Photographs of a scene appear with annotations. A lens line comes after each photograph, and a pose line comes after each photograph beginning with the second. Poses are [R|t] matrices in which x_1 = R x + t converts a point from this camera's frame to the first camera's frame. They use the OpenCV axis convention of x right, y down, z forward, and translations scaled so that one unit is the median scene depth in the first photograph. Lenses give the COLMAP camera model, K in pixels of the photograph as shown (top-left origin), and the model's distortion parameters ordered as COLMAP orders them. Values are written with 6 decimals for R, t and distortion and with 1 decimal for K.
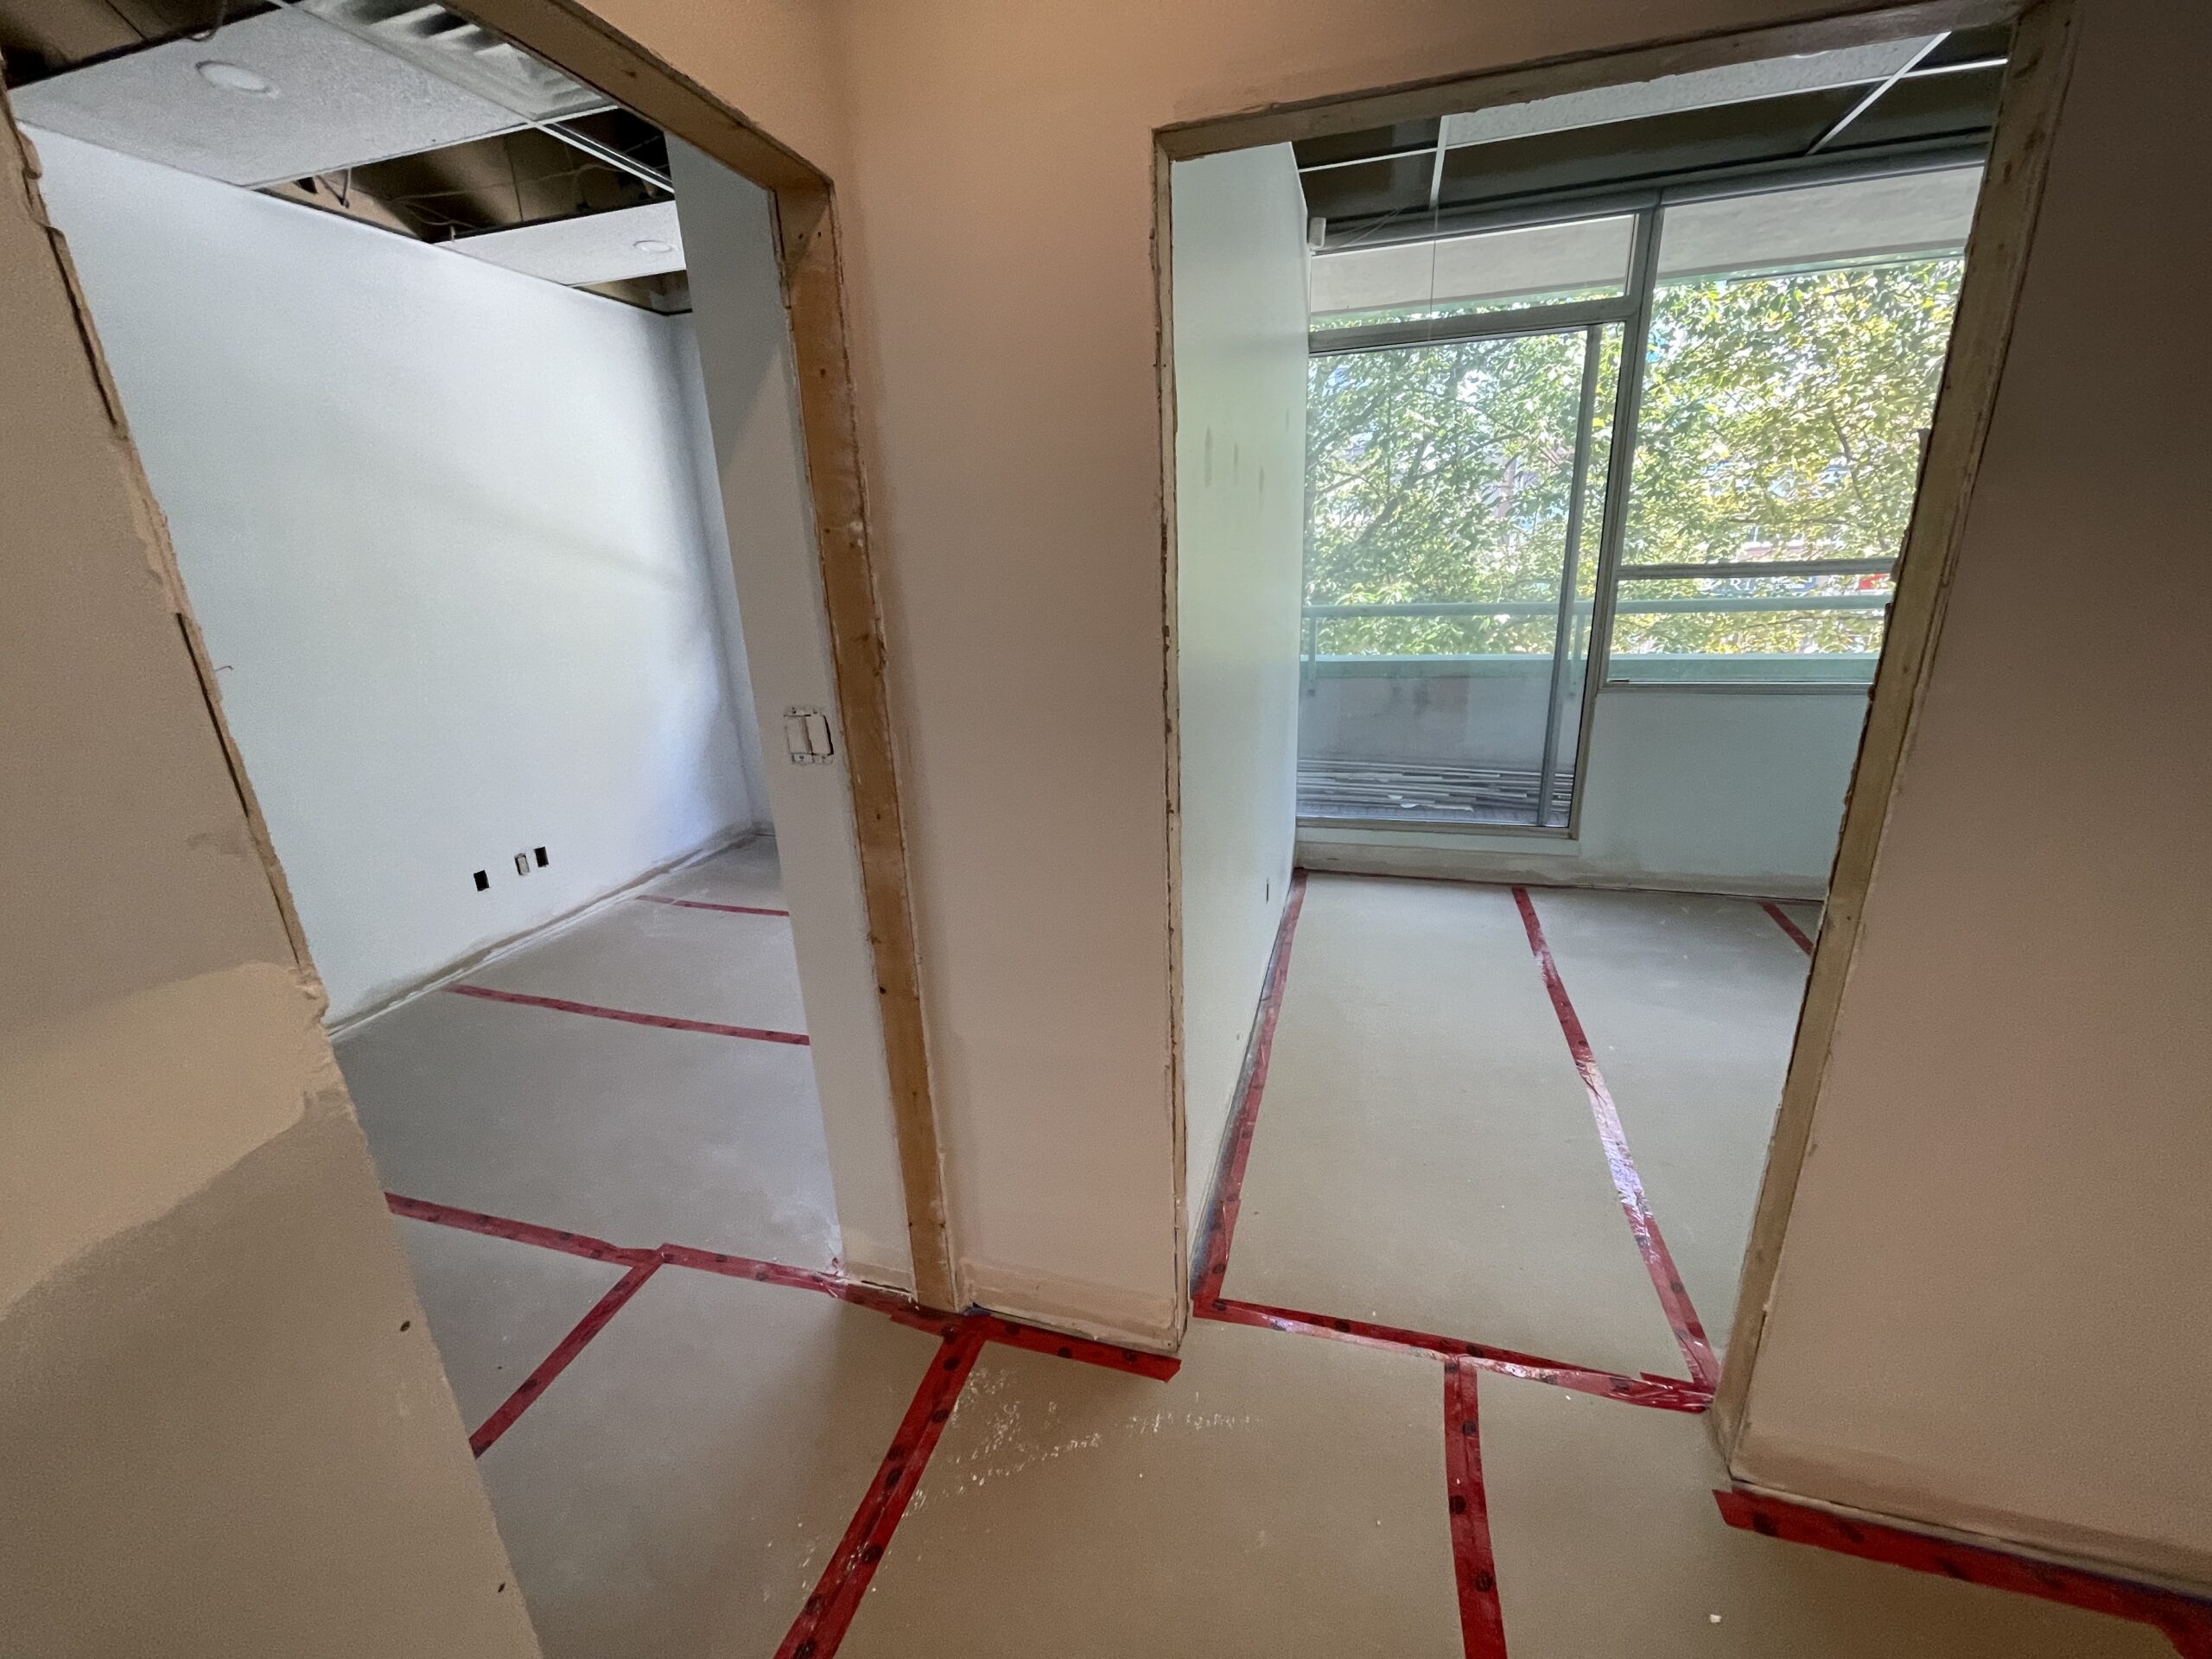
lens RADIAL K [[887.1, 0, 1104.6], [0, 887.1, 832.7], [0, 0, 1]] dist [-0.006601, -0.001271]
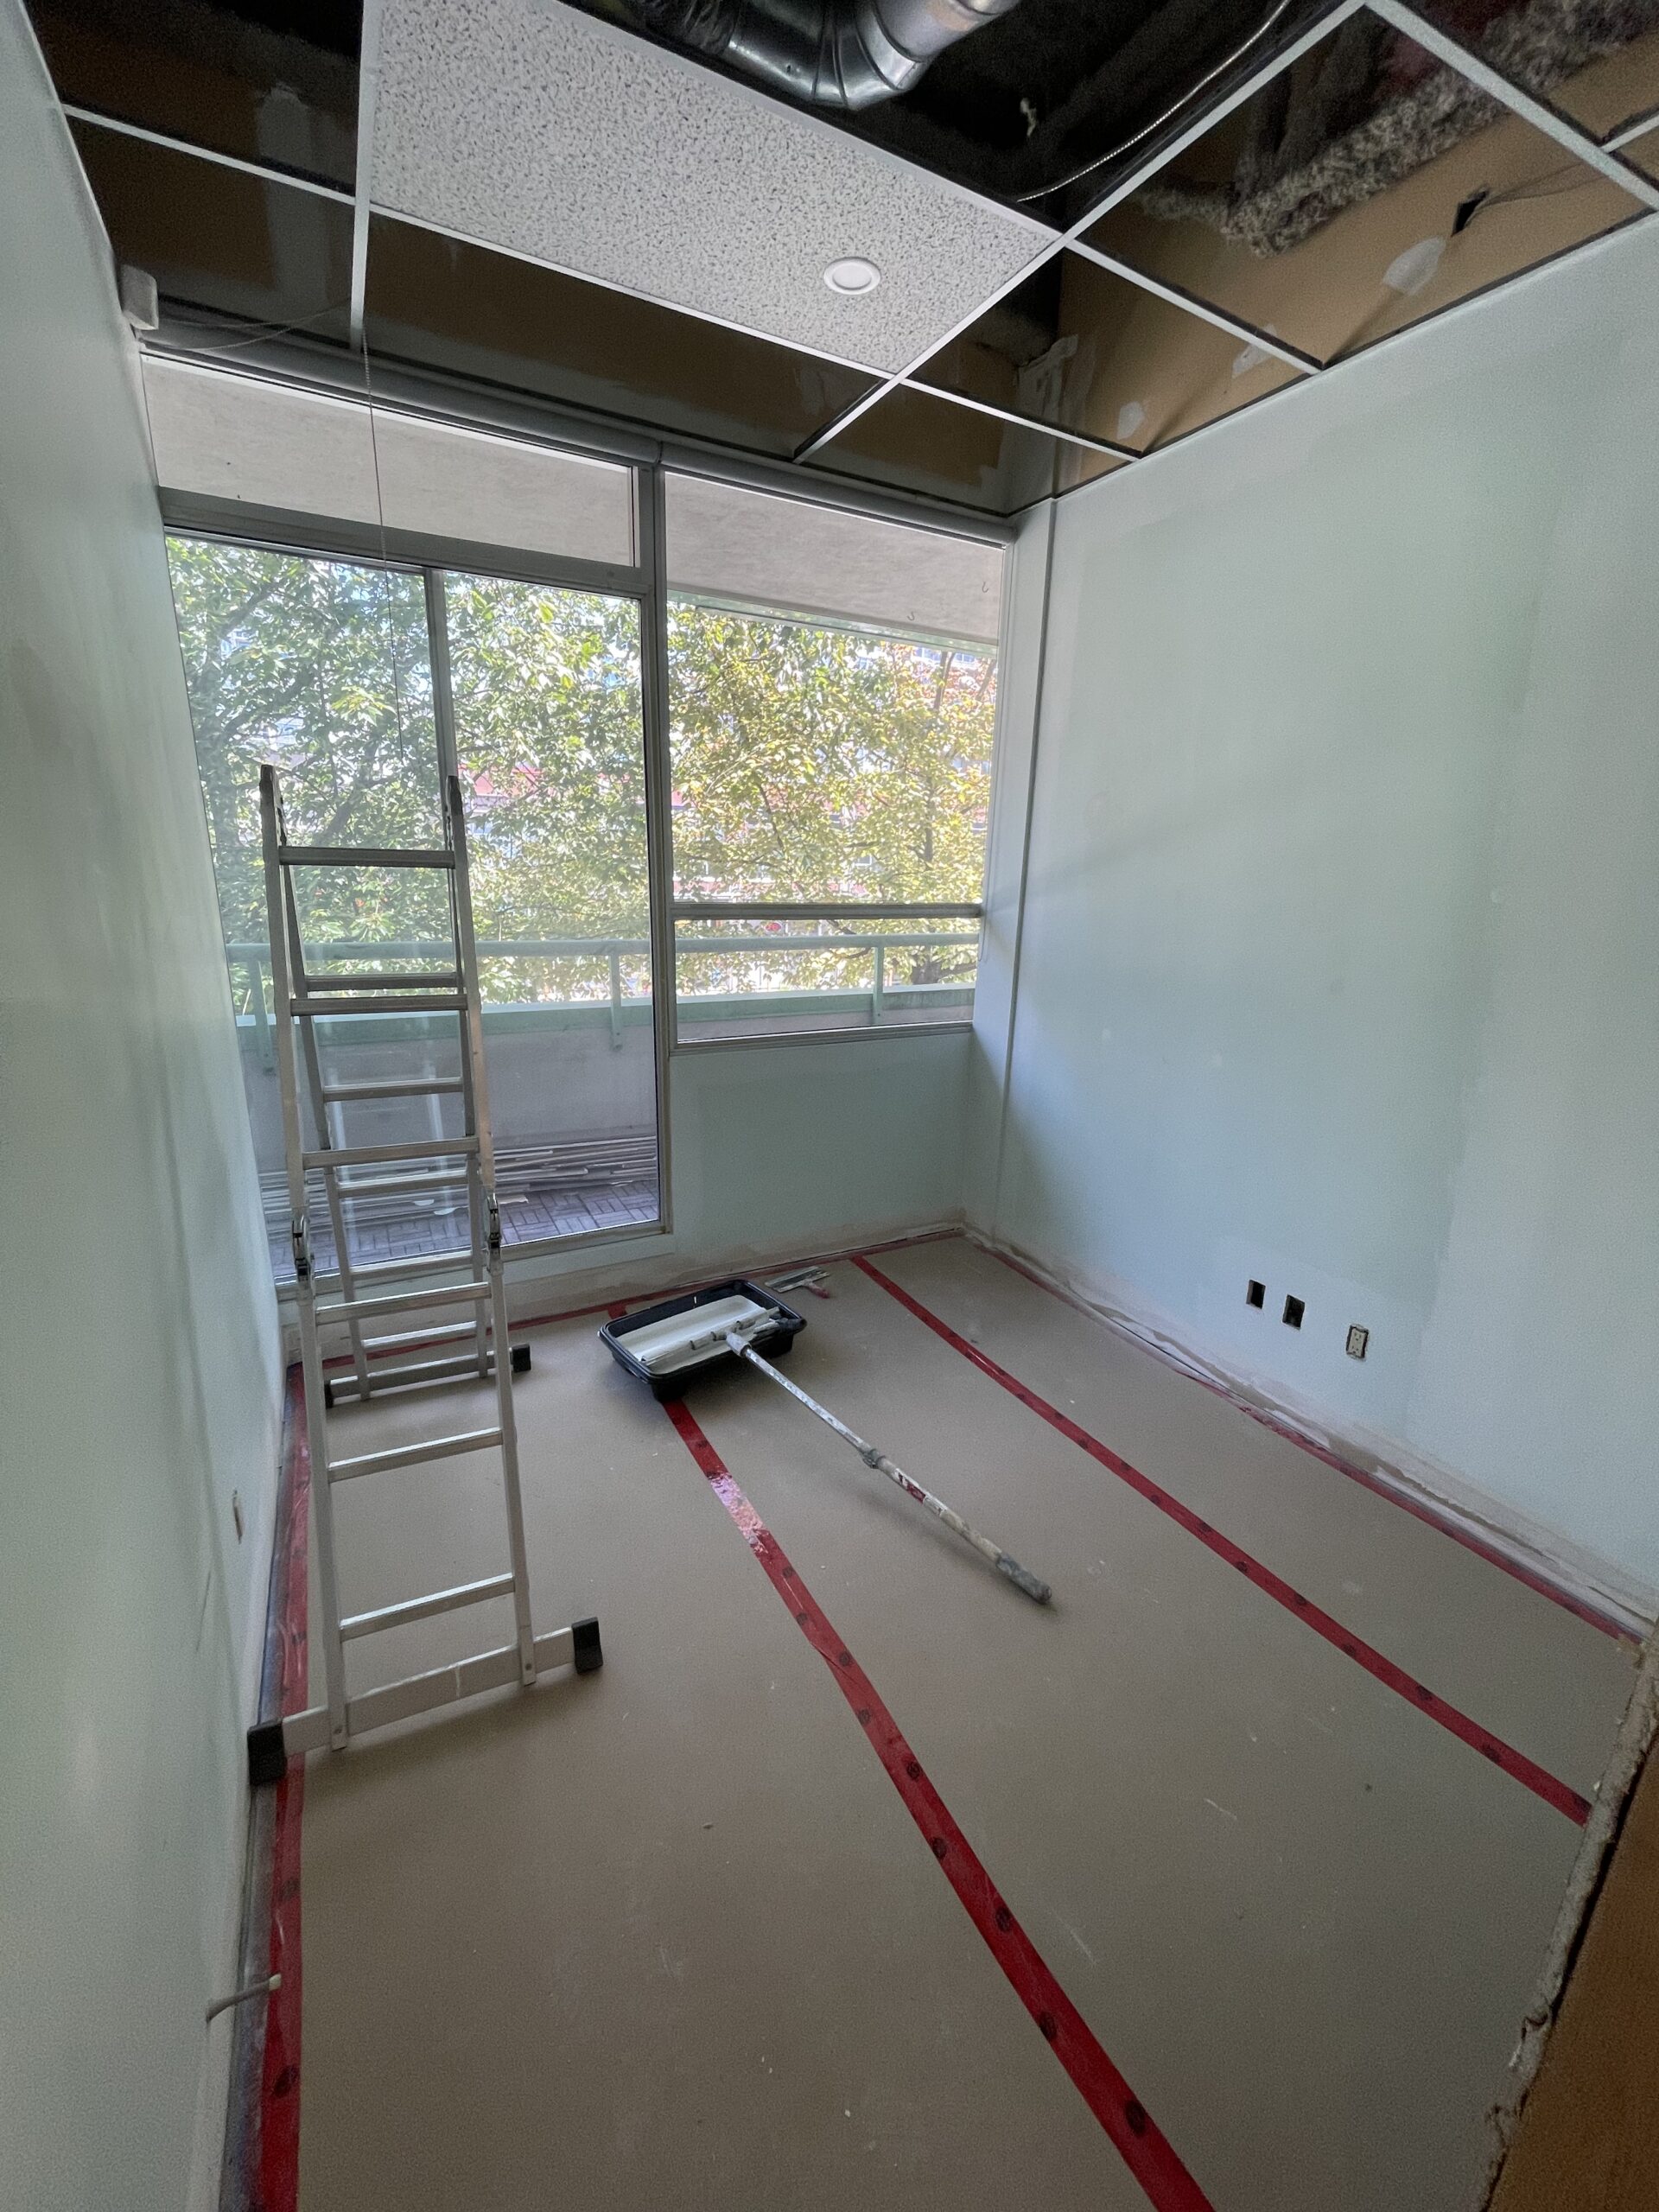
lens RADIAL K [[887.1, 0, 838.4], [0, 887.1, 1104.0], [0, 0, 1]] dist [-0.006601, -0.001271]
pose [[0.698362, -0.126625, 0.704455, 0.081373], [0.164654, 0.986251, 0.014048, -0.096324], [-0.696548, 0.106181, 0.709610, 0.306256]]
